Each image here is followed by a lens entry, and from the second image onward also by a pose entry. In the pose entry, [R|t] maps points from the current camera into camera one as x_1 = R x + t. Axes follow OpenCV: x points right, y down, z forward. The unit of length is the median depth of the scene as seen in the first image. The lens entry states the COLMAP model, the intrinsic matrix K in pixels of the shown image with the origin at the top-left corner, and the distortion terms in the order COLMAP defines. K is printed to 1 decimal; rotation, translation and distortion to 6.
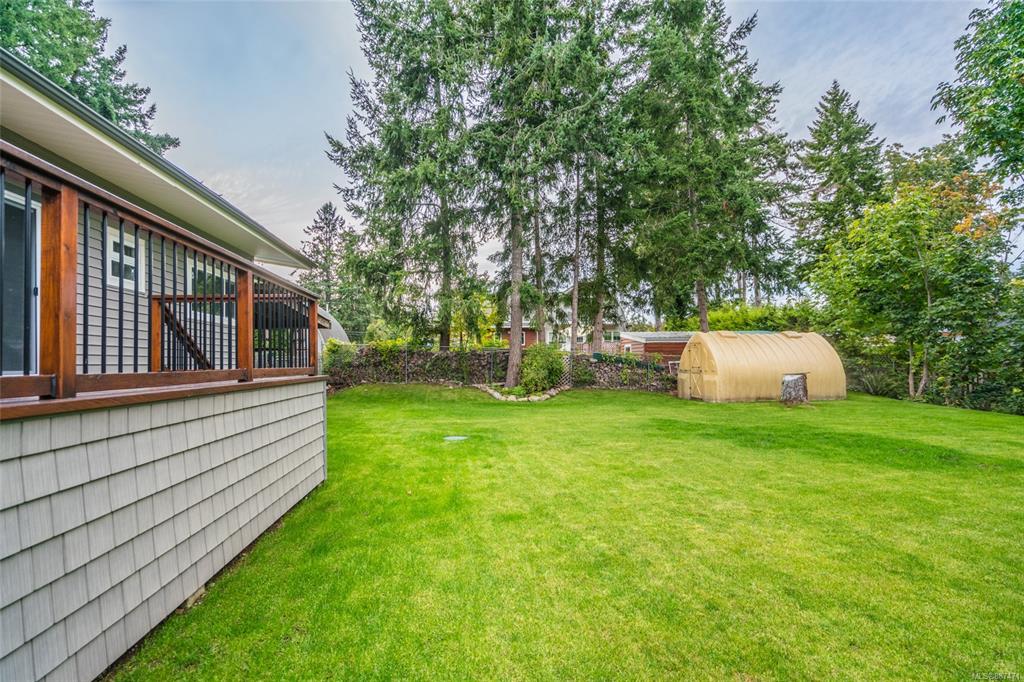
lens RADIAL K [[463.3, 0, 509.0], [0, 463.3, 349.3], [0, 0, 1]] dist [-0.001147, 0.000645]
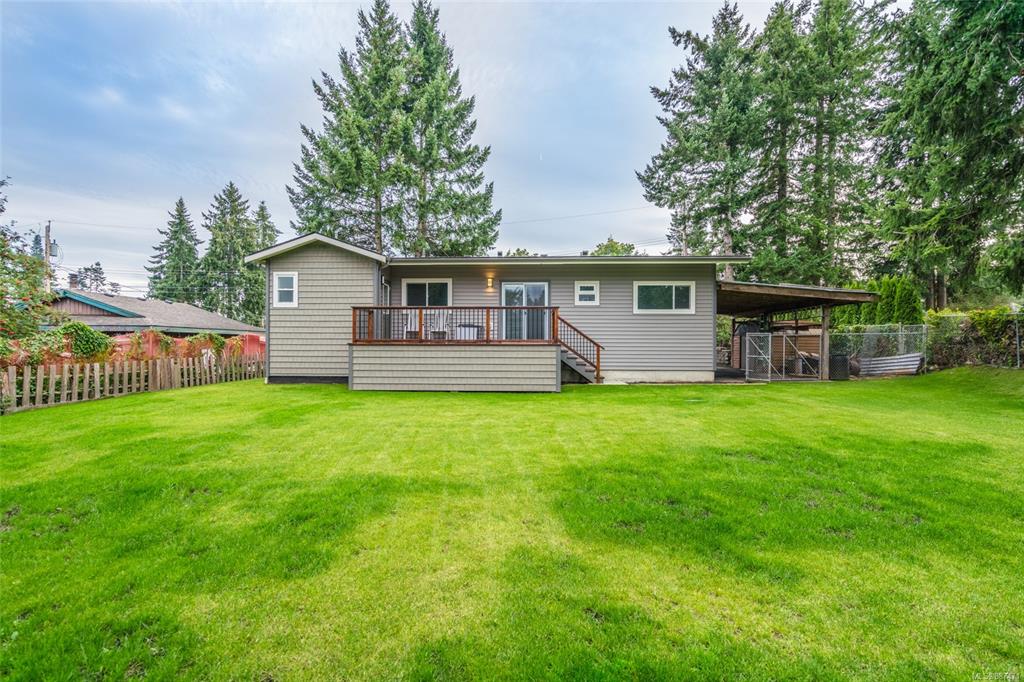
lens RADIAL K [[500.3, 0, 512.0], [0, 500.3, 341.0], [0, 0, 1]] dist [0.005573, 0.000957]
pose [[-0.155135, 0.007482, -0.987865, 0.607723], [0.026409, 0.999645, 0.003423, 0.010308], [0.987540, -0.025558, -0.155277, 0.365069]]
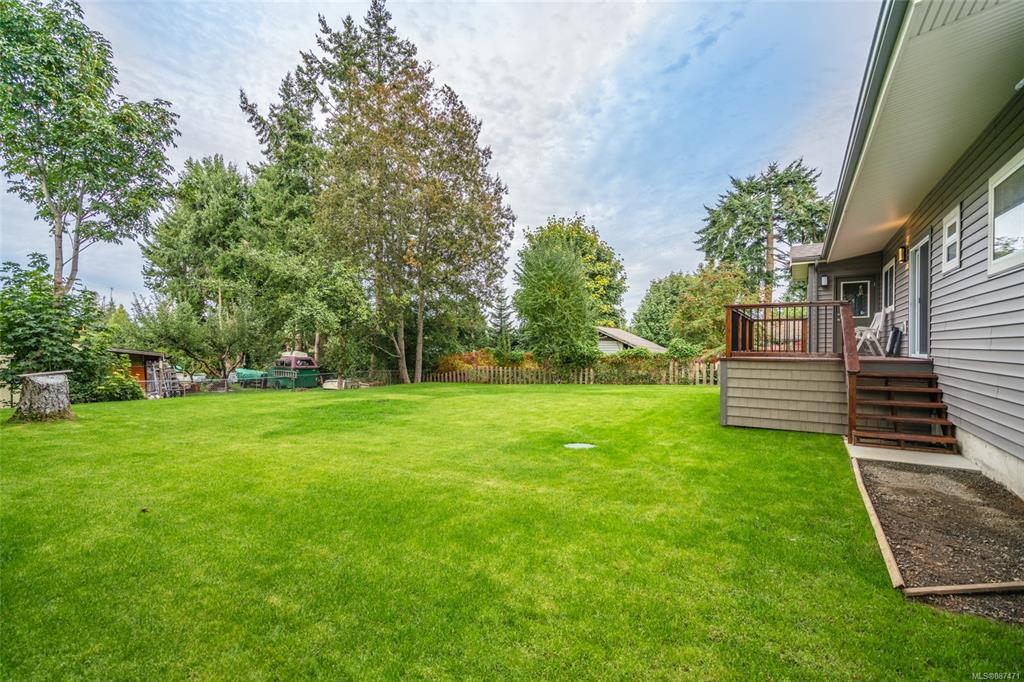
lens RADIAL K [[463.3, 0, 509.0], [0, 463.3, 349.3], [0, 0, 1]] dist [-0.001147, 0.000645]
pose [[-0.784368, 0.011935, 0.620181, -0.252642], [-0.003384, 0.999718, -0.023520, 0.021825], [-0.620286, -0.020547, -0.784106, 0.836569]]
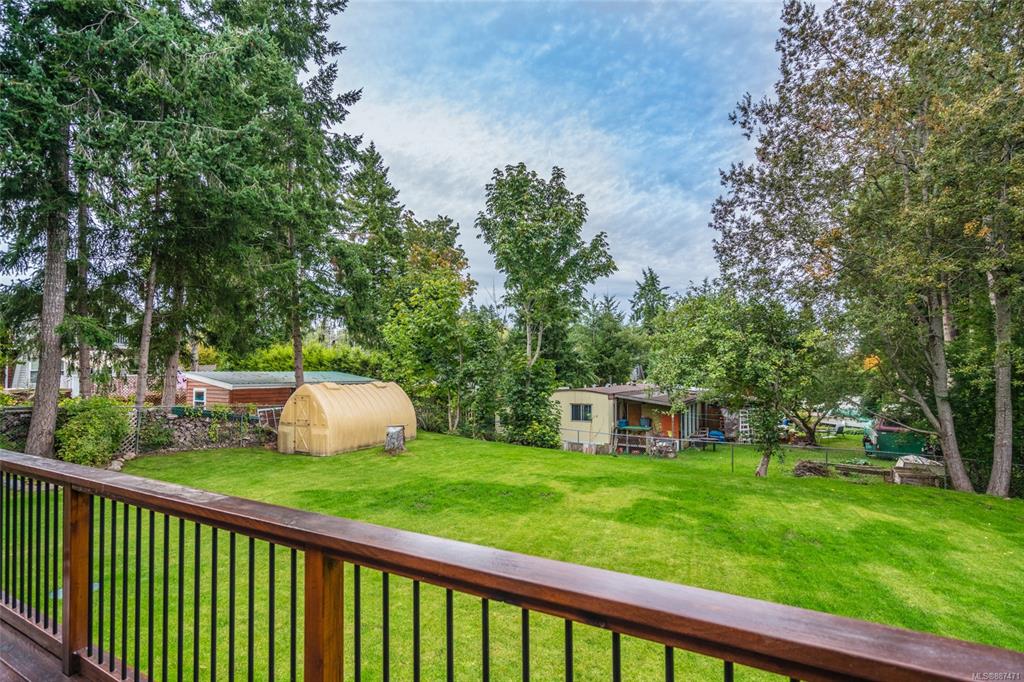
lens RADIAL K [[488.6, 0, 513.1], [0, 488.6, 356.4], [0, 0, 1]] dist [-0.002592, 0.000428]
pose [[0.580587, 0.039677, 0.813231, -0.163569], [-0.027323, 0.999199, -0.029244, -0.070149], [-0.813740, -0.005241, 0.581206, 0.035659]]
